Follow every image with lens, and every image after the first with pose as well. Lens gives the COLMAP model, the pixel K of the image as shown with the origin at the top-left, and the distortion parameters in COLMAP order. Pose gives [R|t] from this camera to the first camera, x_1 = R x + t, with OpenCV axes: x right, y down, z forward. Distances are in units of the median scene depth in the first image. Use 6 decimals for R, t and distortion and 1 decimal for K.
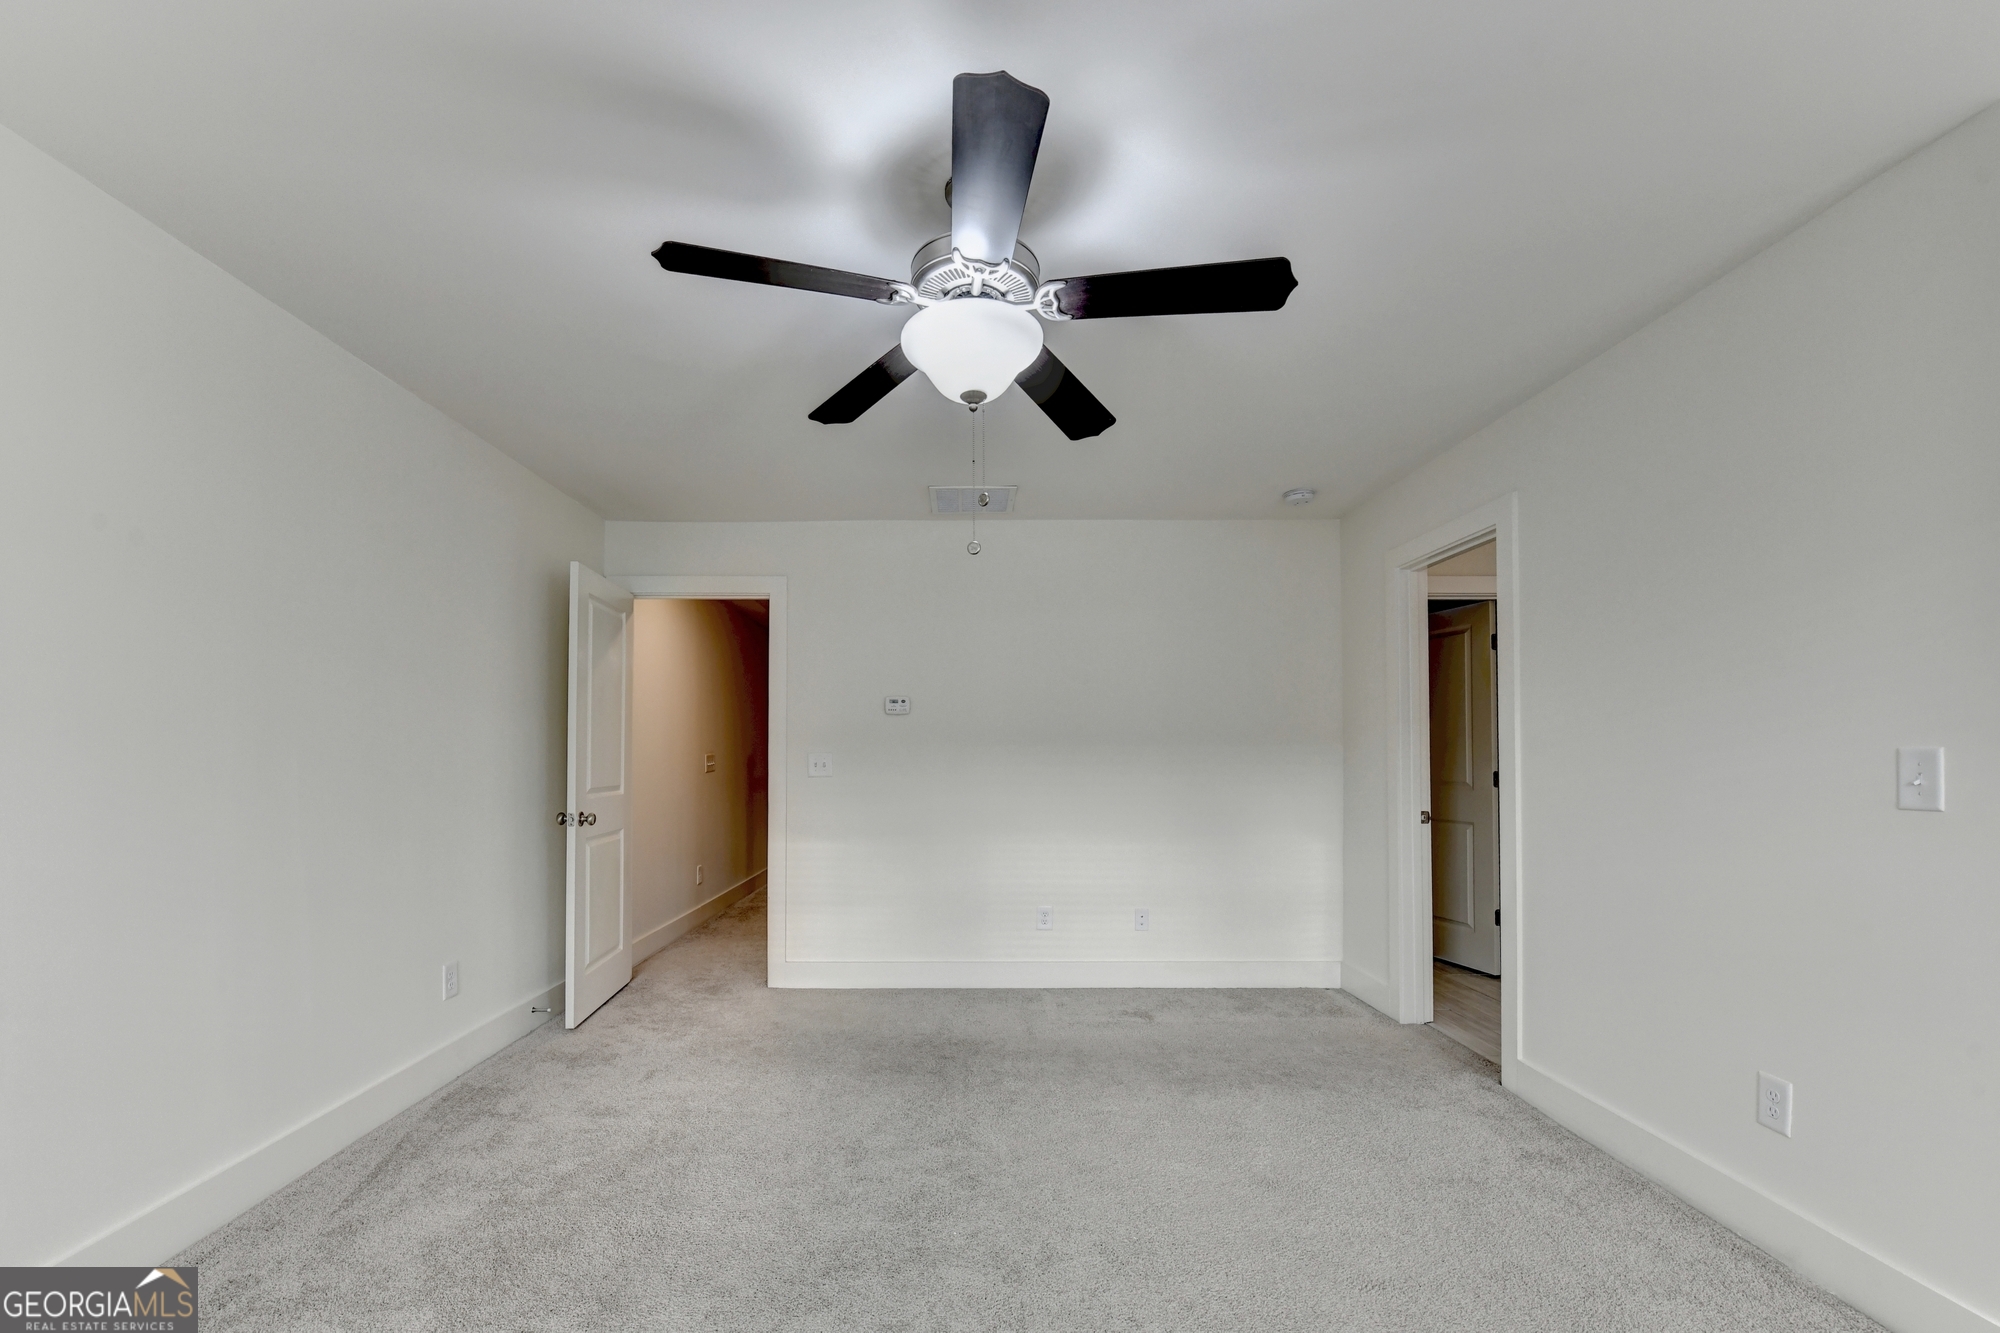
lens RADIAL K [[825.7, 0, 971.8], [0, 825.7, 749.5], [0, 0, 1]] dist [-0.002008, -0.005602]
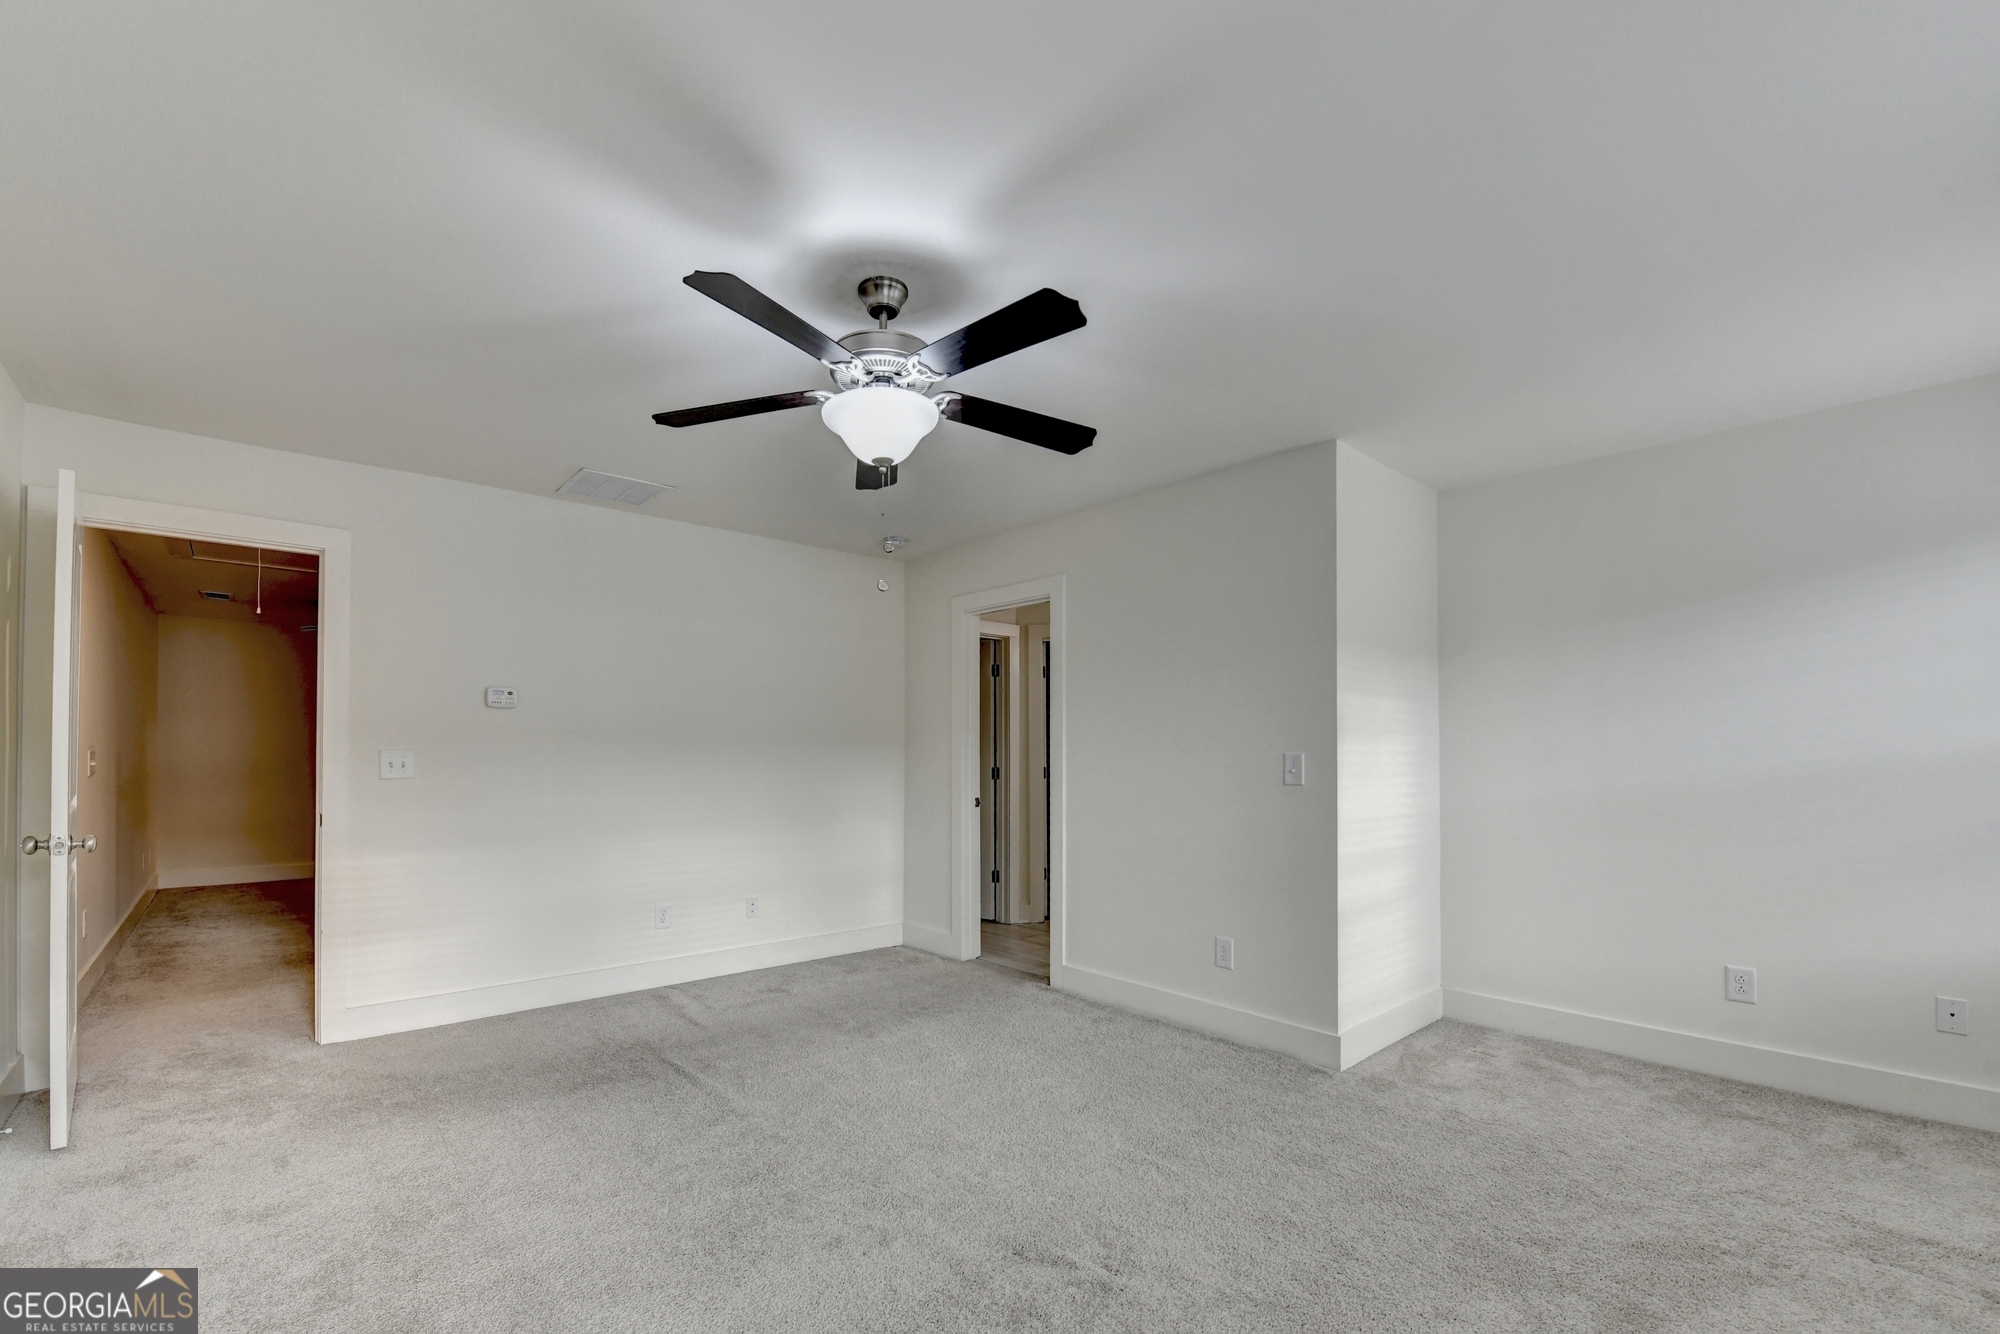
lens RADIAL K [[825.7, 0, 971.8], [0, 825.7, 750.0], [0, 0, 1]] dist [-0.002008, -0.005602]
pose [[0.765423, 0.007372, 0.643486, -0.313186], [-0.008904, 0.999960, -0.000865, -0.000617], [-0.643466, -0.005067, 0.765458, -0.009736]]
